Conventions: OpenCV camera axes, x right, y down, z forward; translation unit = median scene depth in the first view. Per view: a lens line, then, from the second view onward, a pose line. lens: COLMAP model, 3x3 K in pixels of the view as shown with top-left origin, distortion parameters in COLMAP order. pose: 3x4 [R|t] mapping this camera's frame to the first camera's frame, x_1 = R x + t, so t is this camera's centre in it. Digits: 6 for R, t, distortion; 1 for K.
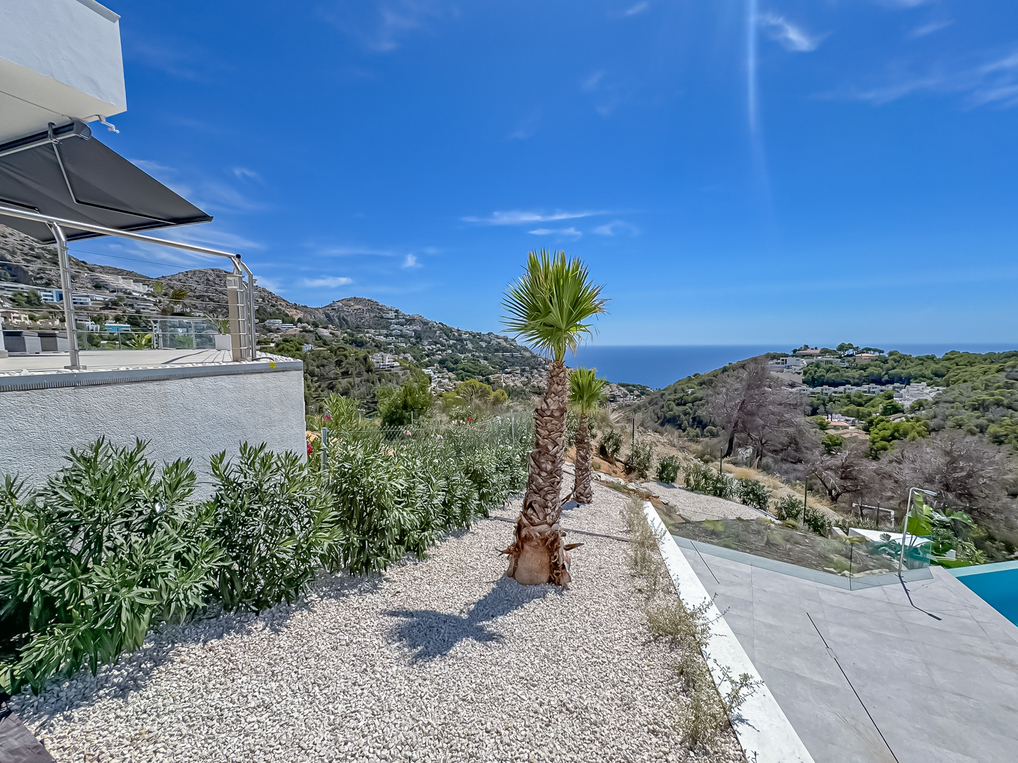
lens RADIAL K [[422.3, 0, 503.9], [0, 422.3, 388.1], [0, 0, 1]] dist [-0.002662, -0.000211]
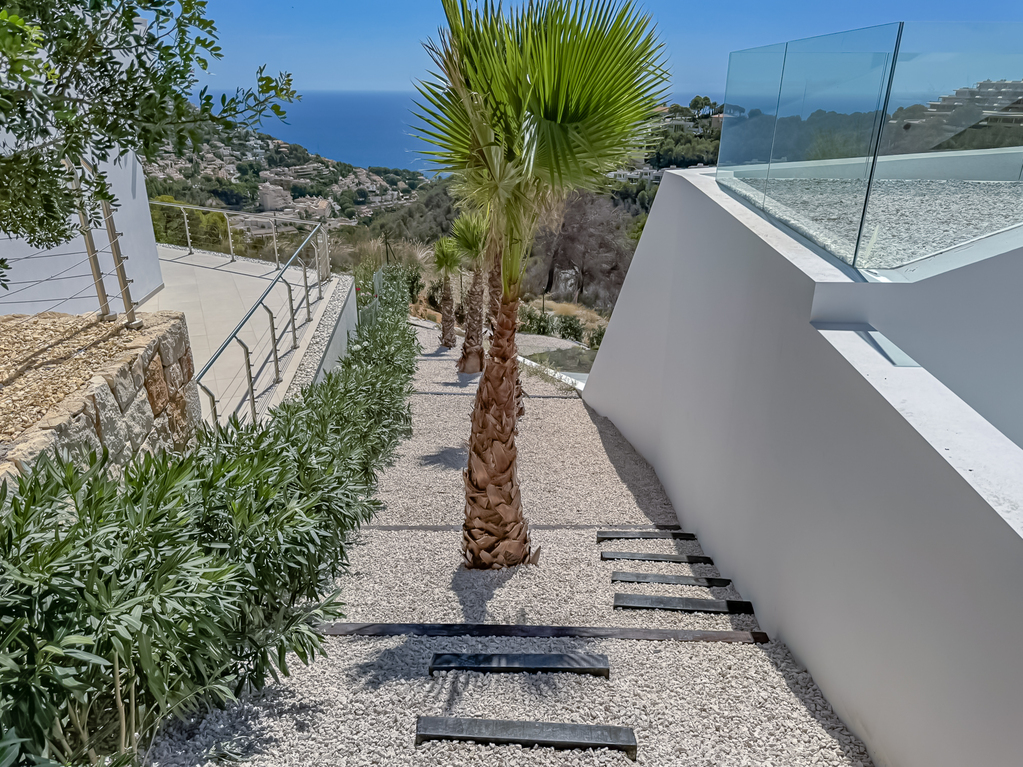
lens RADIAL K [[744.6, 0, 510.9], [0, 744.6, 413.7], [0, 0, 1]] dist [0.054698, -0.064931]
pose [[0.902112, -0.157965, 0.401548, -0.145127], [0.029269, 0.950840, 0.308295, -0.055861], [-0.430508, -0.266364, 0.862388, -0.266600]]
